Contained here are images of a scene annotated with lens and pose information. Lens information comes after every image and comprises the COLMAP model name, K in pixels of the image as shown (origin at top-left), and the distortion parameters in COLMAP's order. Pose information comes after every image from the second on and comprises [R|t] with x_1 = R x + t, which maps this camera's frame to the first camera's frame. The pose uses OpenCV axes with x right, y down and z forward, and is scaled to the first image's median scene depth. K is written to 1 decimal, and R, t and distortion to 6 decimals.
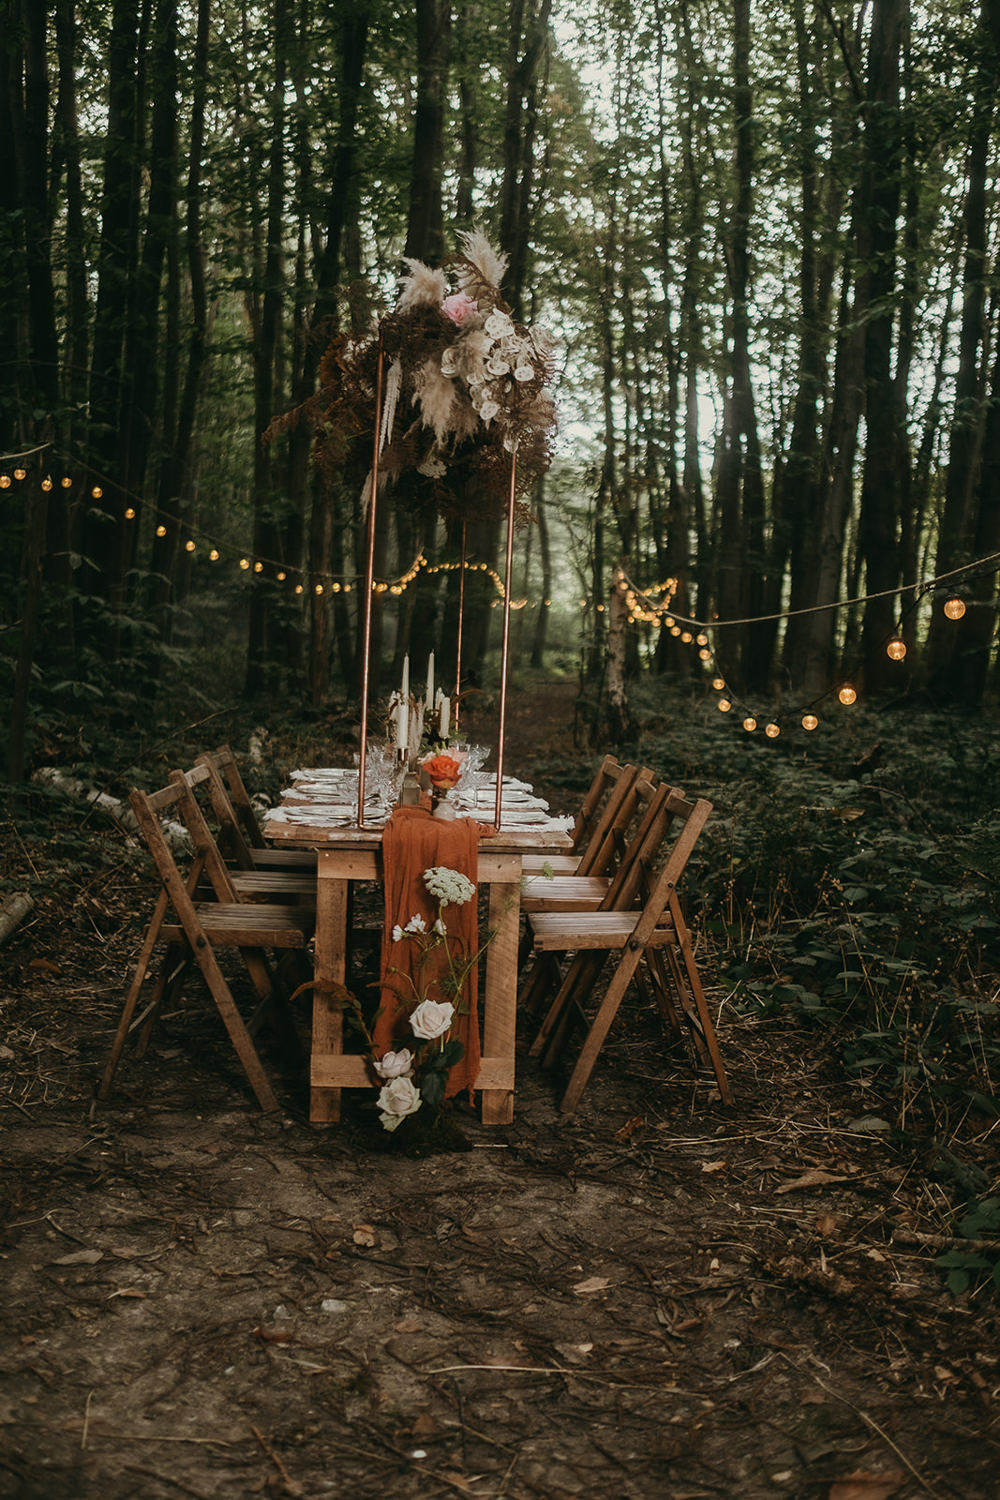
lens RADIAL K [[1534.5, 0, 492.5], [0, 1534.5, 721.5], [0, 0, 1]] dist [-0.013413, 0.009087]
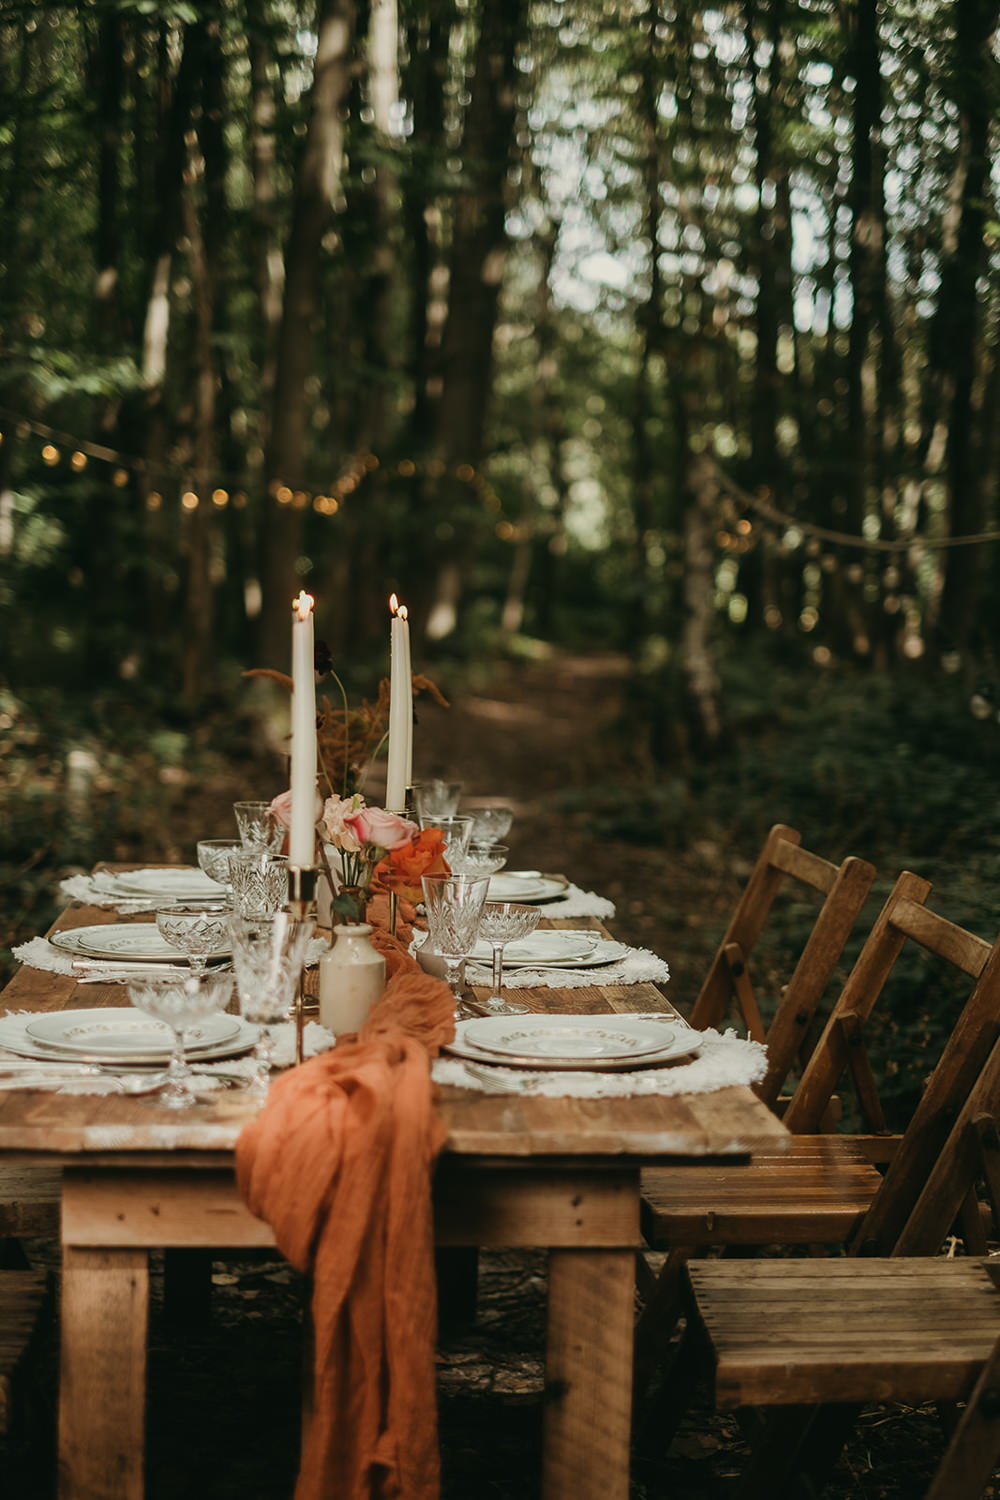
lens RADIAL K [[2287.3, 0, 500.0], [0, 2287.3, 750.0], [0, 0, 1]] dist [-0.046212, -0.064114]
pose [[0.999882, -0.011752, 0.009918, -0.017229], [0.011580, 0.999785, 0.017175, -0.018713], [-0.010118, -0.017058, 0.999803, 0.473861]]
